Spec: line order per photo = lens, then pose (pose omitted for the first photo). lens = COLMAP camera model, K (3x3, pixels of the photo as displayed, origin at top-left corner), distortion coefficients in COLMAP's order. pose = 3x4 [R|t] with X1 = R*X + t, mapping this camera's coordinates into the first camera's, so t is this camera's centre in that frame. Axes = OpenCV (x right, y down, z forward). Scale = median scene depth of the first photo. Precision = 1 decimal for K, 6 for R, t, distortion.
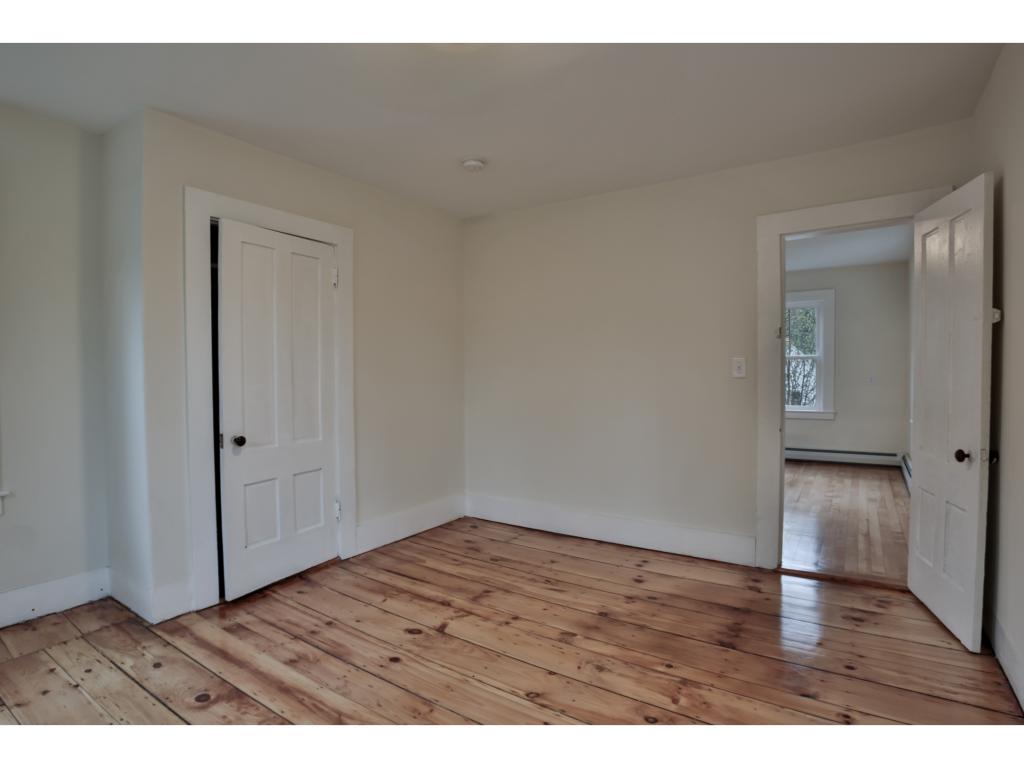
lens RADIAL K [[532.8, 0, 506.6], [0, 532.8, 382.5], [0, 0, 1]] dist [-0.085128, 0.039399]
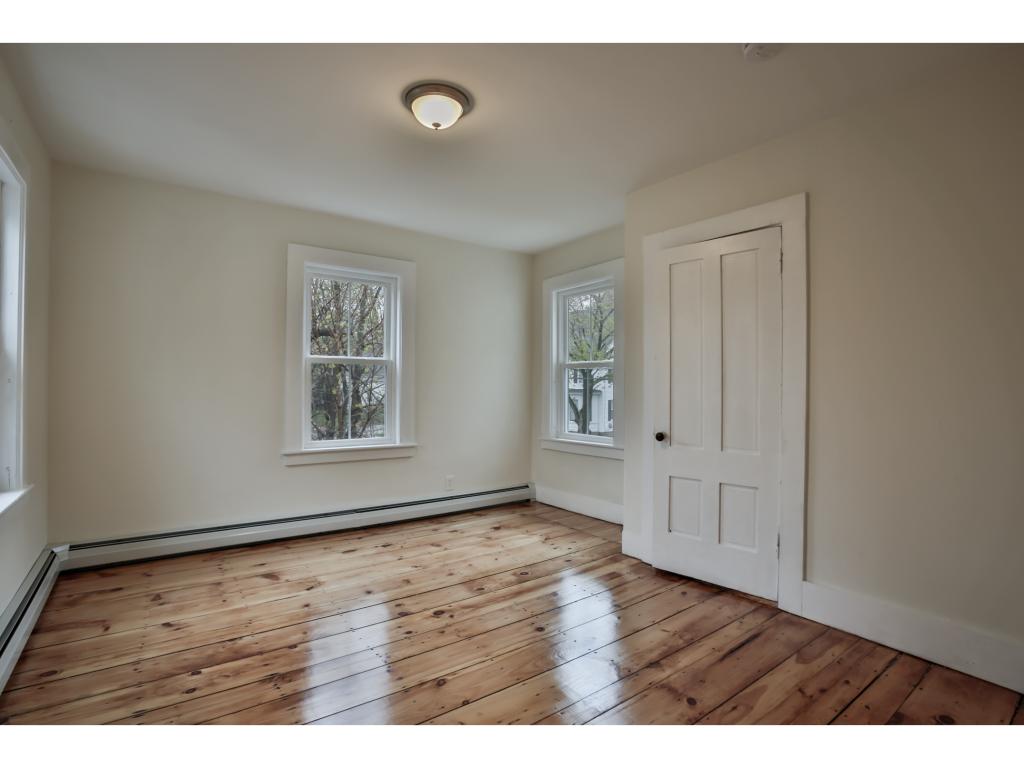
lens RADIAL K [[532.8, 0, 506.6], [0, 532.8, 382.5], [0, 0, 1]] dist [-0.085128, 0.039399]
pose [[-0.365082, 0.001583, -0.930974, 0.673103], [-0.020160, 0.999751, 0.009606, -0.013080], [0.930757, 0.022276, -0.364959, 1.024365]]
